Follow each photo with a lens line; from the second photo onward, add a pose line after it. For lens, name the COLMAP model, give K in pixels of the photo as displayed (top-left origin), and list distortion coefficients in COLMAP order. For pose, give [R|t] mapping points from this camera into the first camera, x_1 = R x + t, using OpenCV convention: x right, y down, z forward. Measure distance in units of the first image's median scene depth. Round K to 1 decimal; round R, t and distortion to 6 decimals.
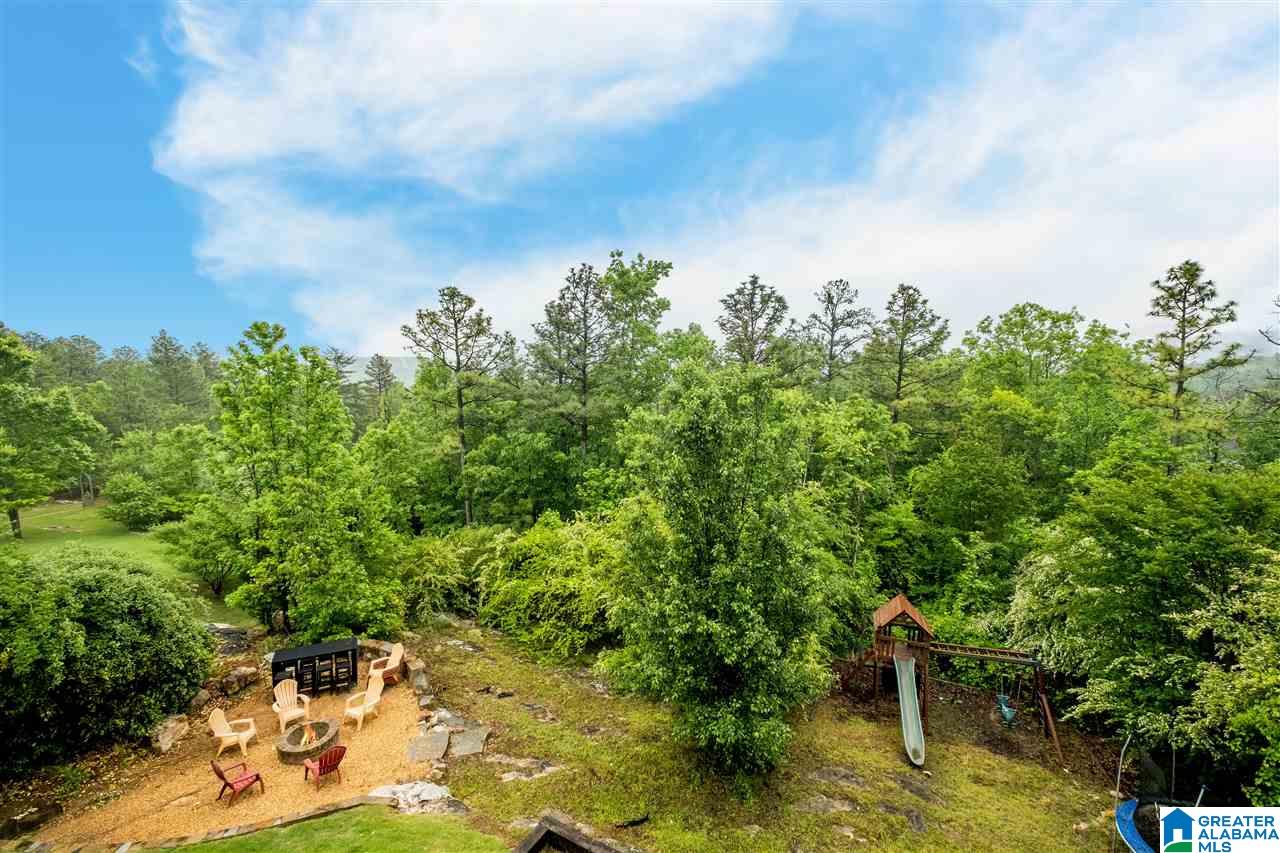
lens RADIAL K [[561.6, 0, 642.2], [0, 561.6, 423.9], [0, 0, 1]] dist [-0.008092, -0.001058]
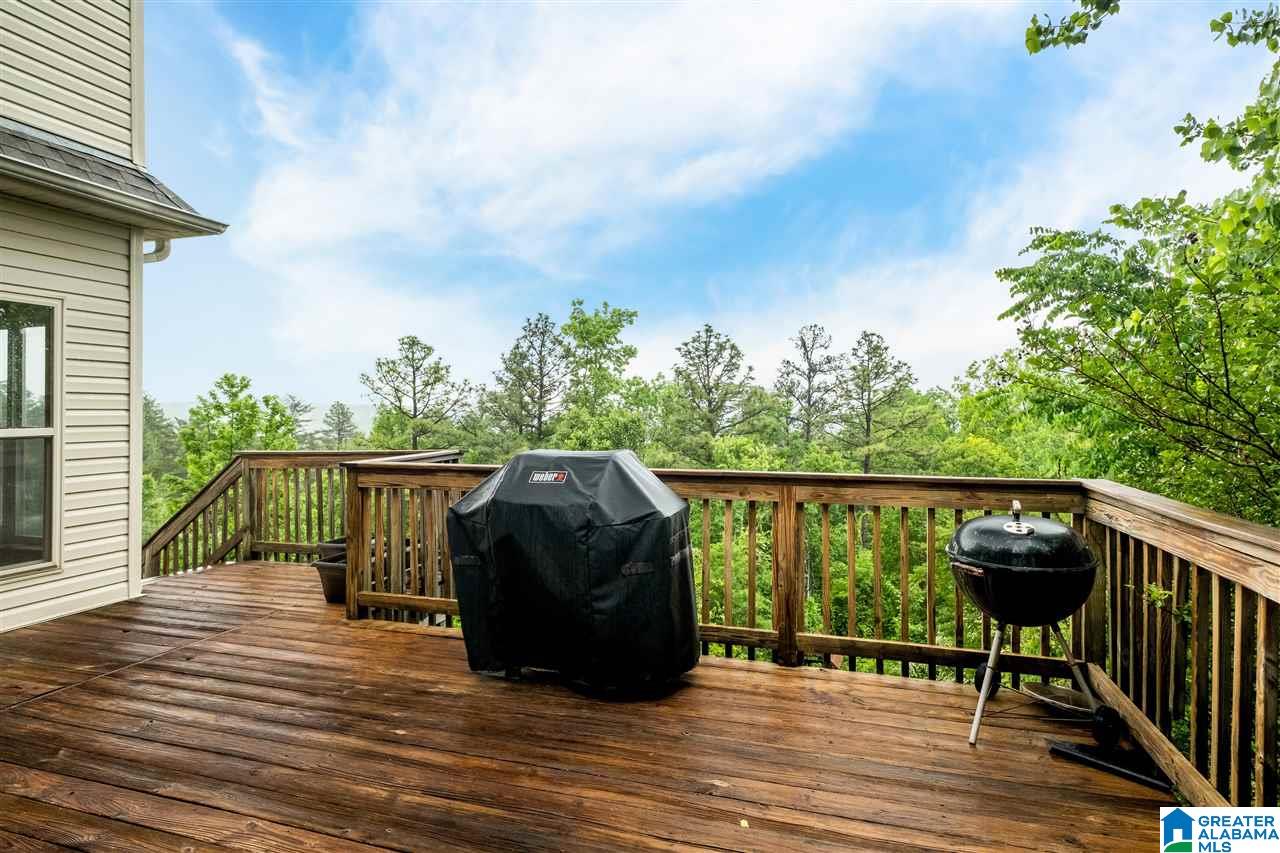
lens RADIAL K [[674.1, 0, 643.2], [0, 674.1, 388.0], [0, 0, 1]] dist [0.005893, 0.002615]
pose [[0.999843, -0.001689, -0.017612, 0.100258], [-0.000839, 0.989784, -0.142570, 0.022706], [0.017673, 0.142562, 0.989628, -0.188064]]
